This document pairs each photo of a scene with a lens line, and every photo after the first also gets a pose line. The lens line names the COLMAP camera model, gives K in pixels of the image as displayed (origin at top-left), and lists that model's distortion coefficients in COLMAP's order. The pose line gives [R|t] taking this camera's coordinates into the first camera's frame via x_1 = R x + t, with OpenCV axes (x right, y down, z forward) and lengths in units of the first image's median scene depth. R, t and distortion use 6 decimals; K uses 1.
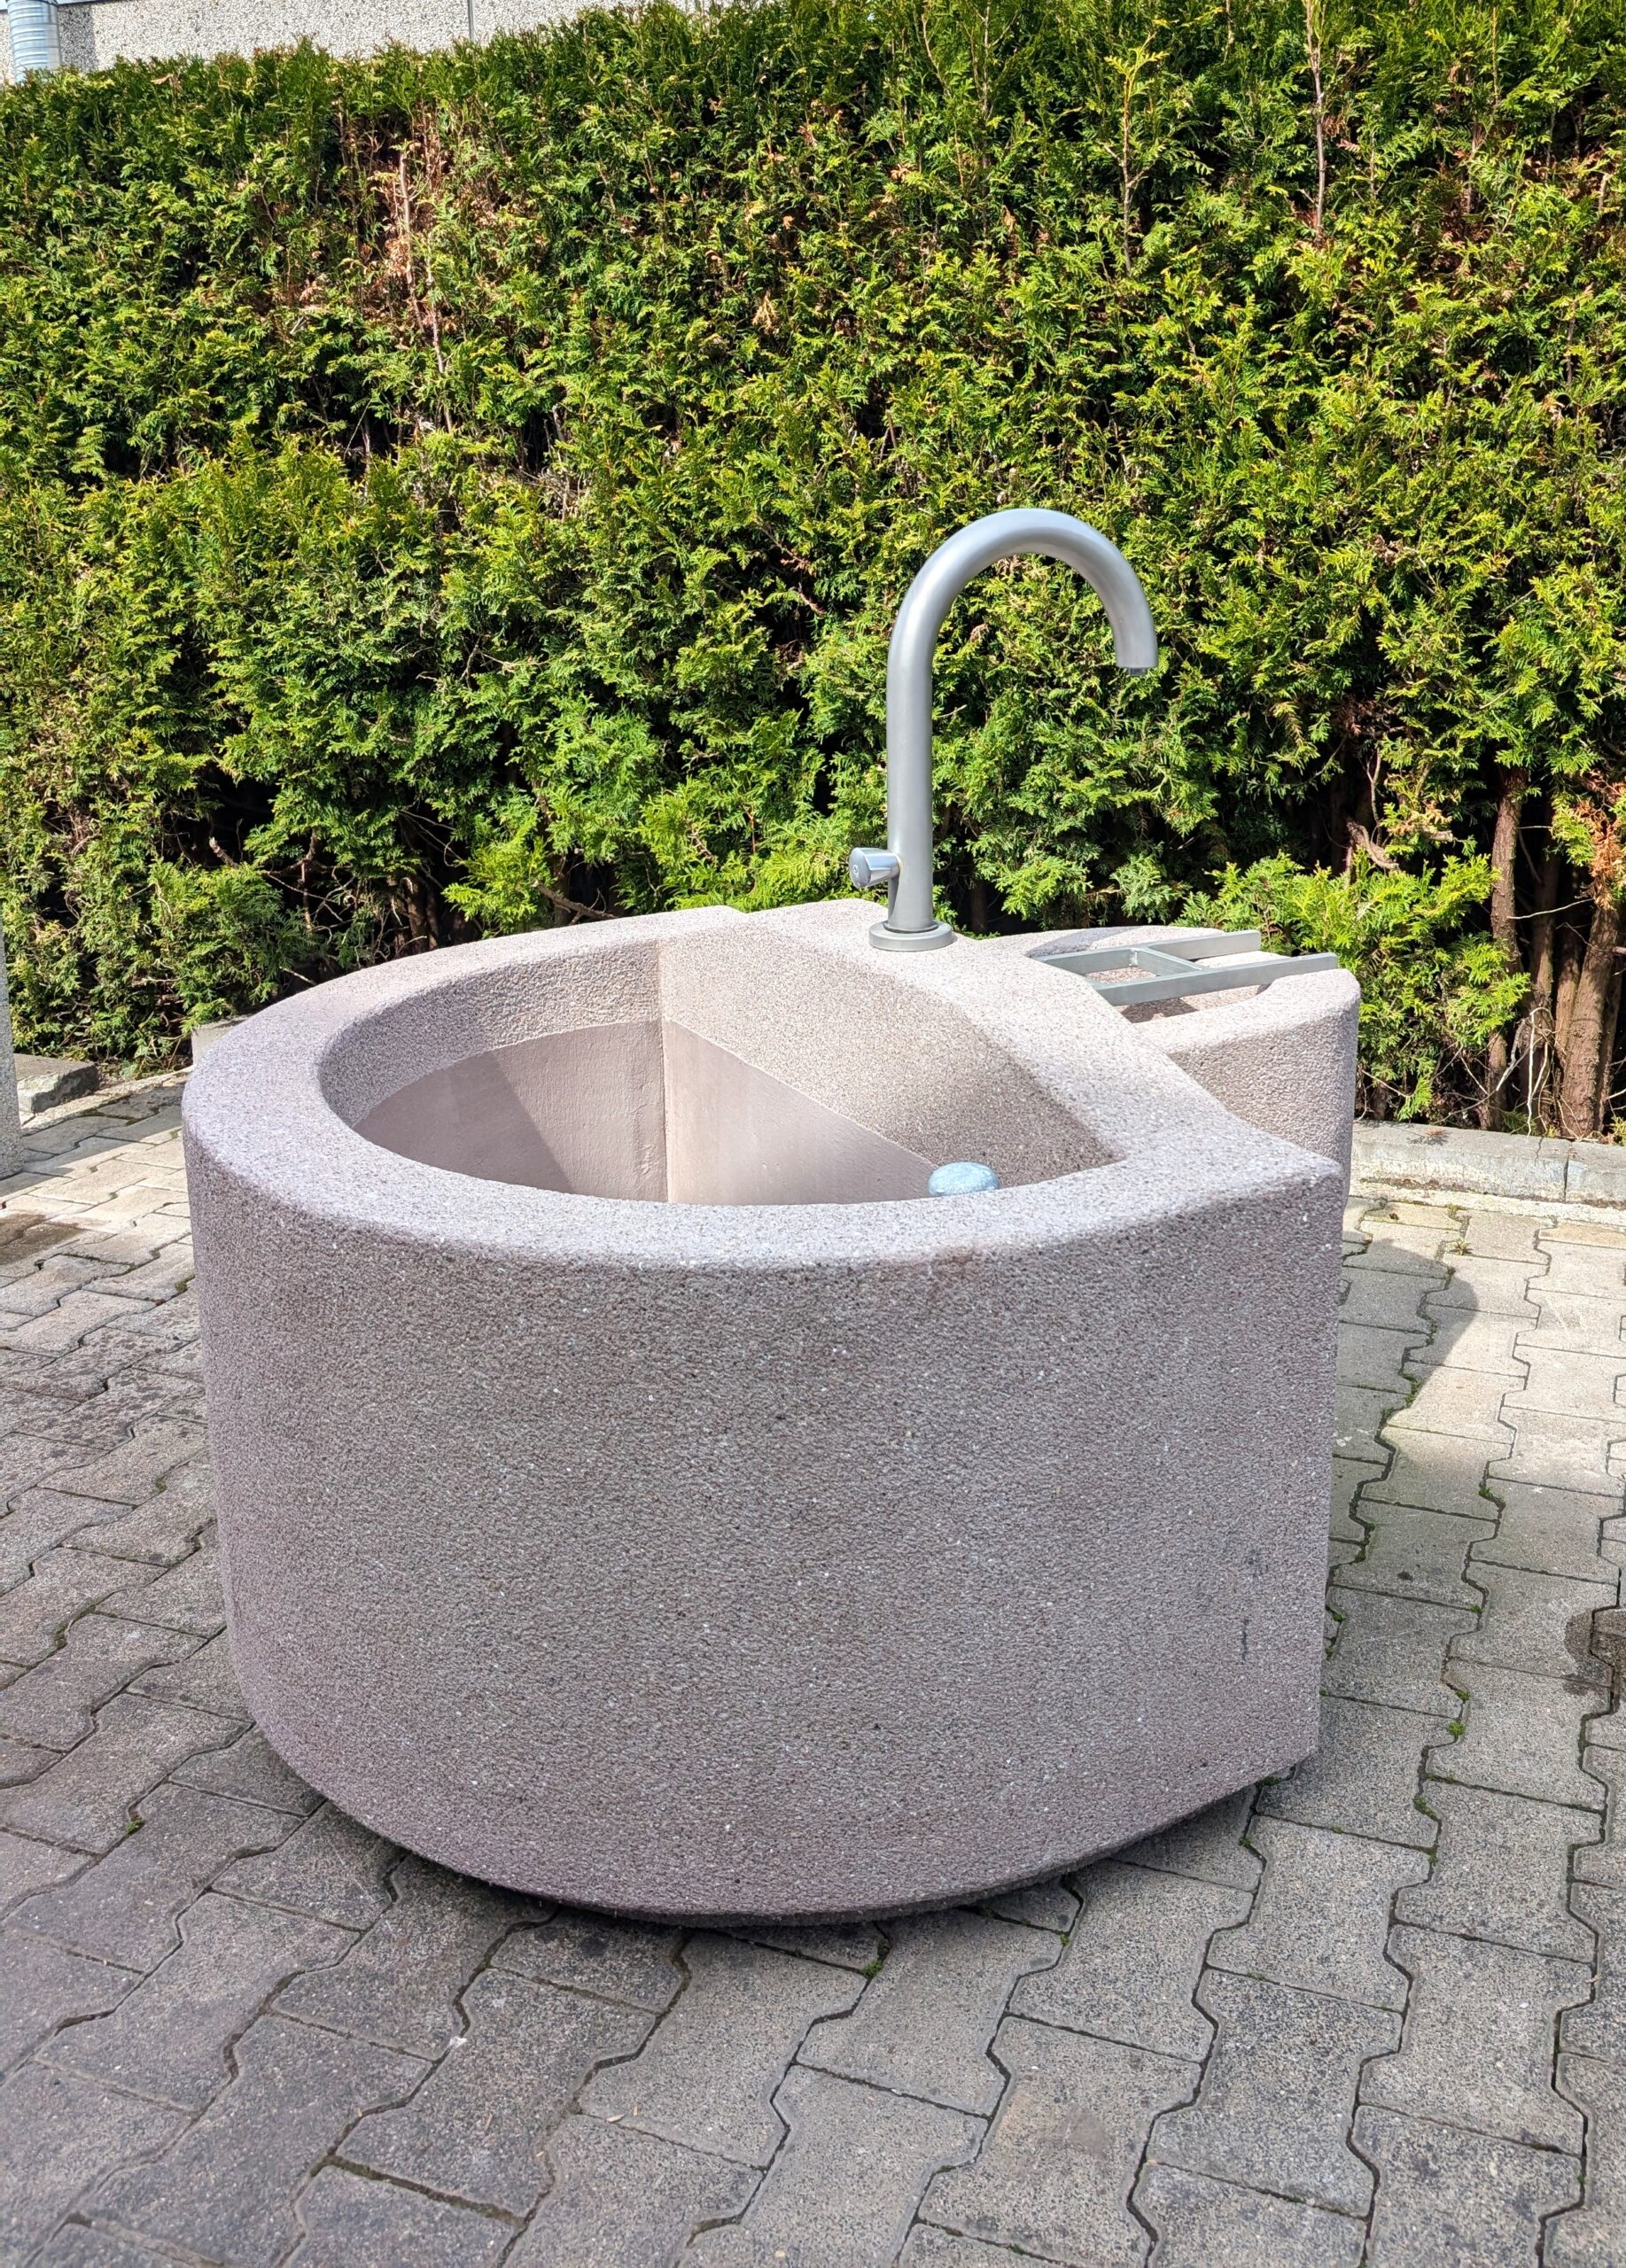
lens RADIAL K [[1475.3, 0, 811.7], [0, 1475.3, 1114.0], [0, 0, 1]] dist [0.014245, -0.003854]
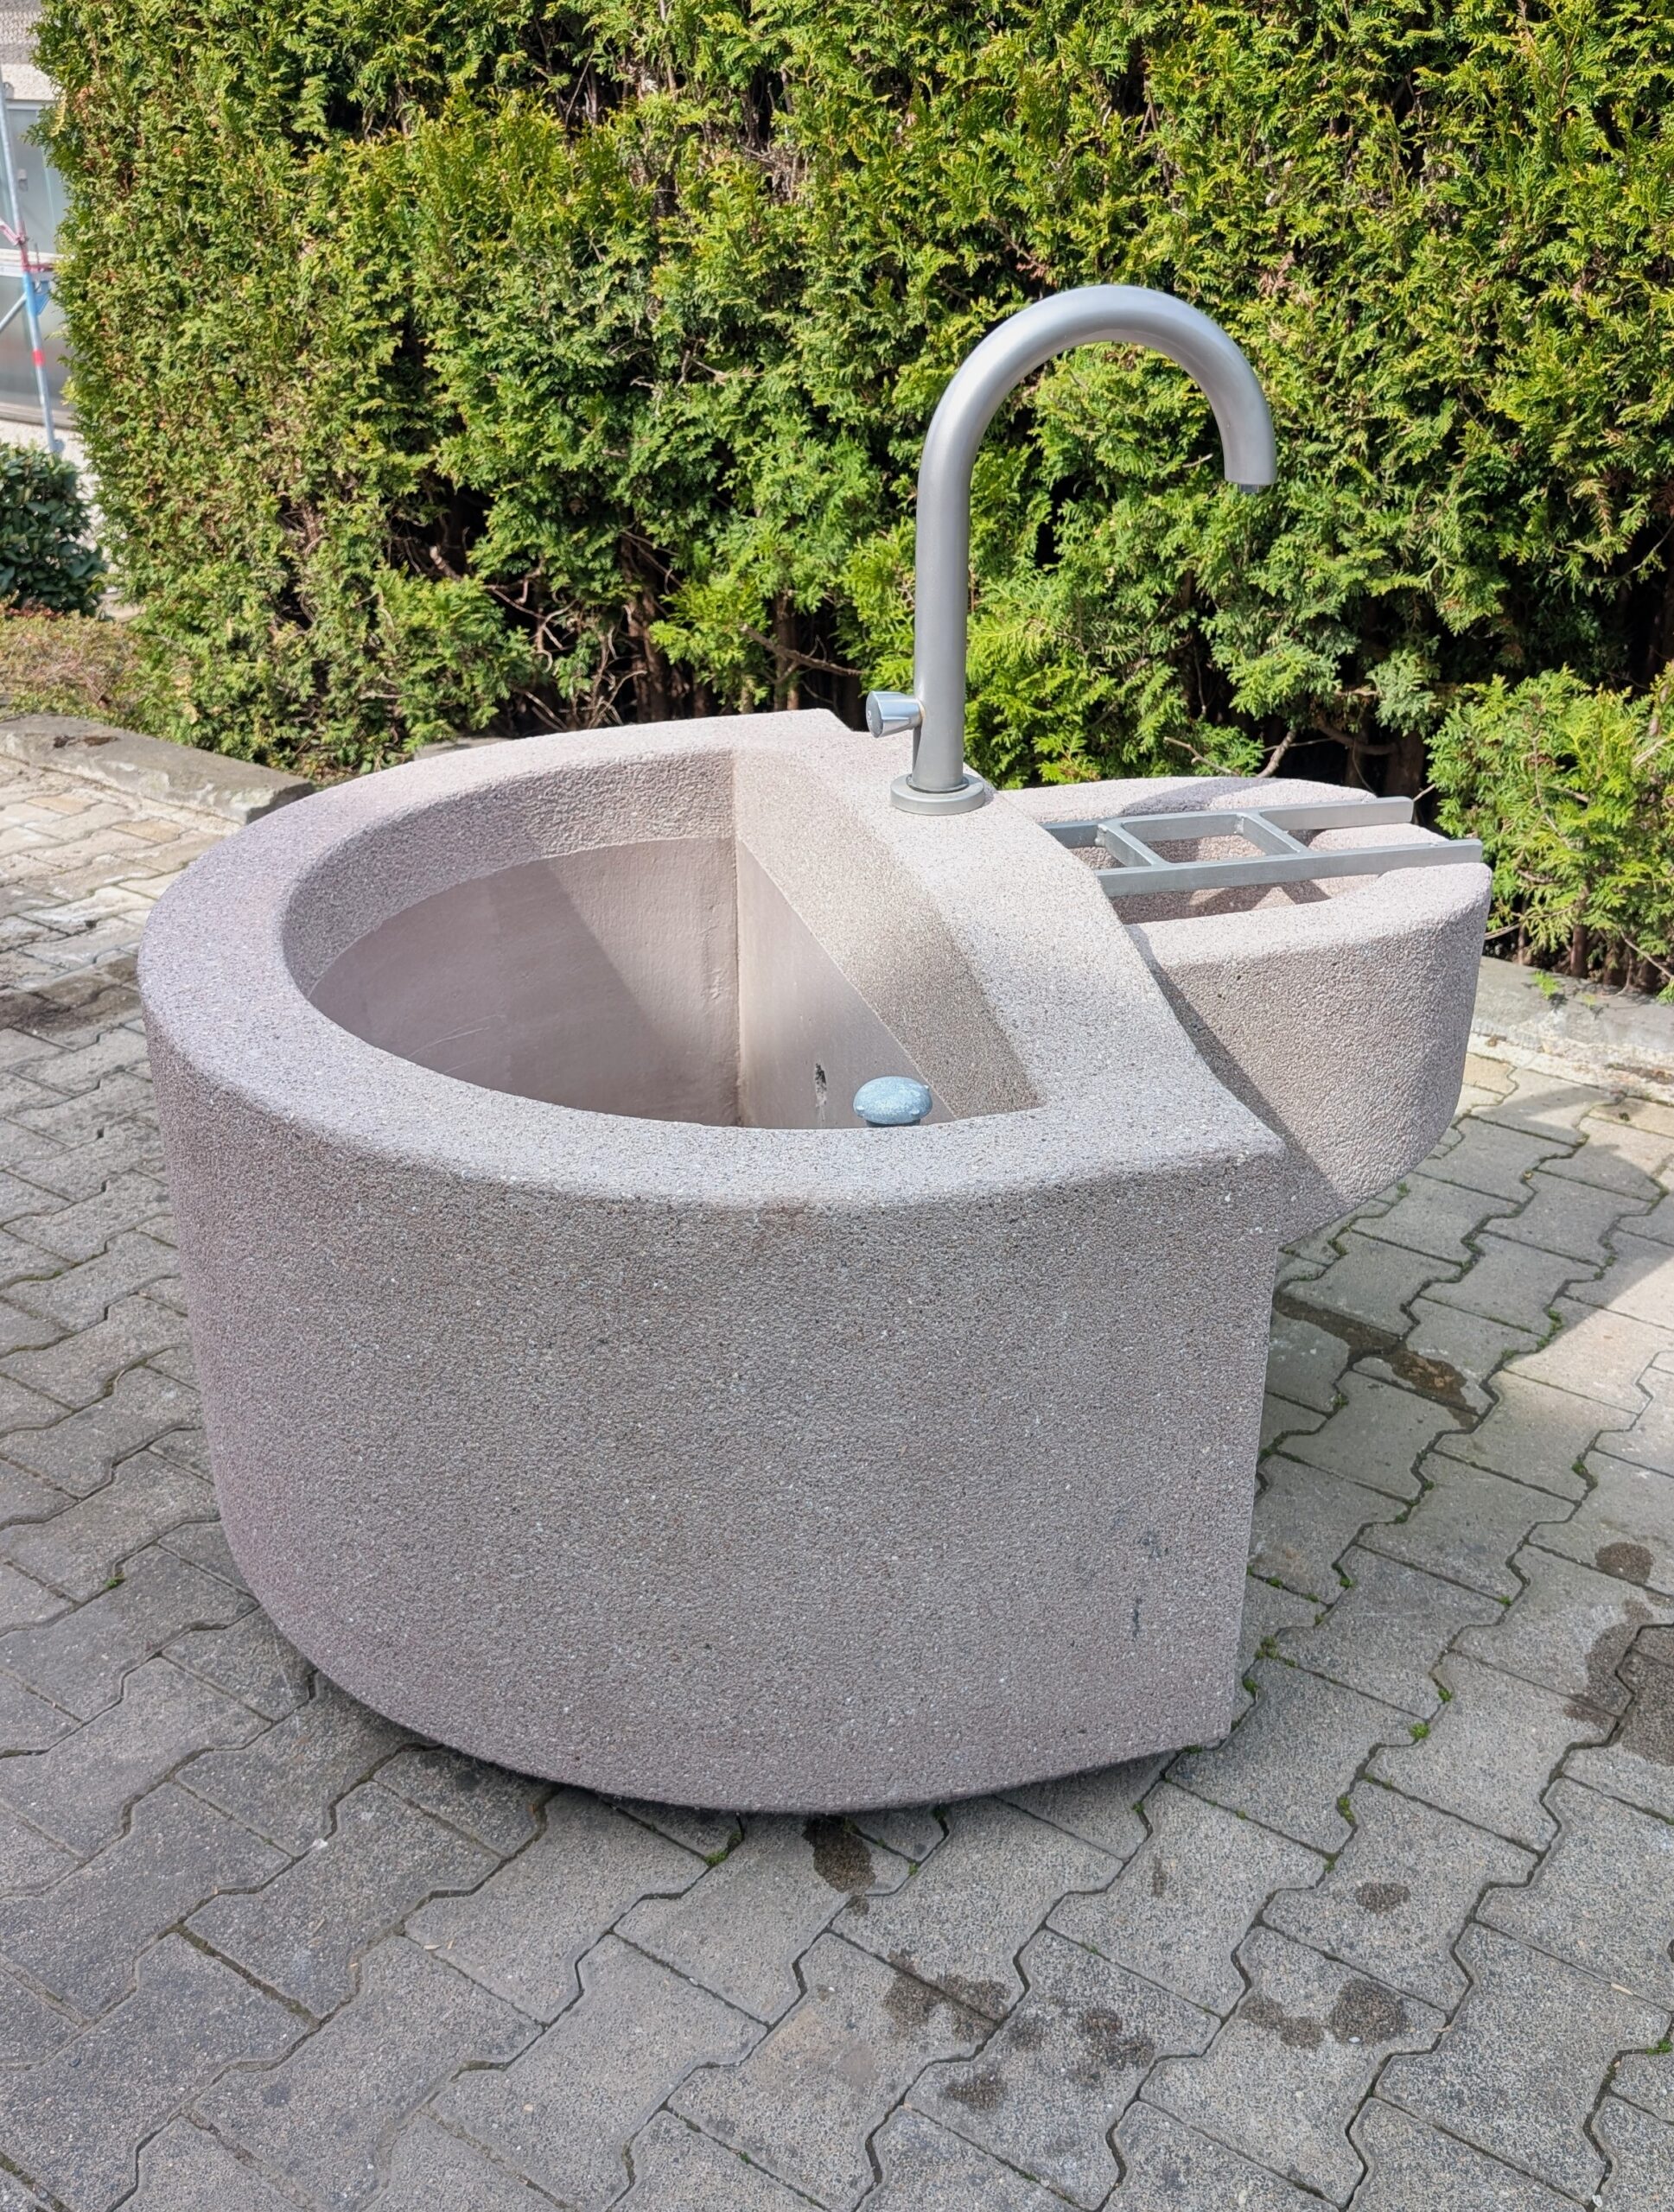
lens RADIAL K [[1590.6, 0, 837.0], [0, 1590.6, 1106.0], [0, 0, 1]] dist [0.015815, -0.007528]
pose [[0.977042, 0.119925, -0.176086, 0.099859], [-0.090251, 0.981680, 0.167805, -0.045466], [0.192984, -0.148061, 0.969967, 0.015641]]
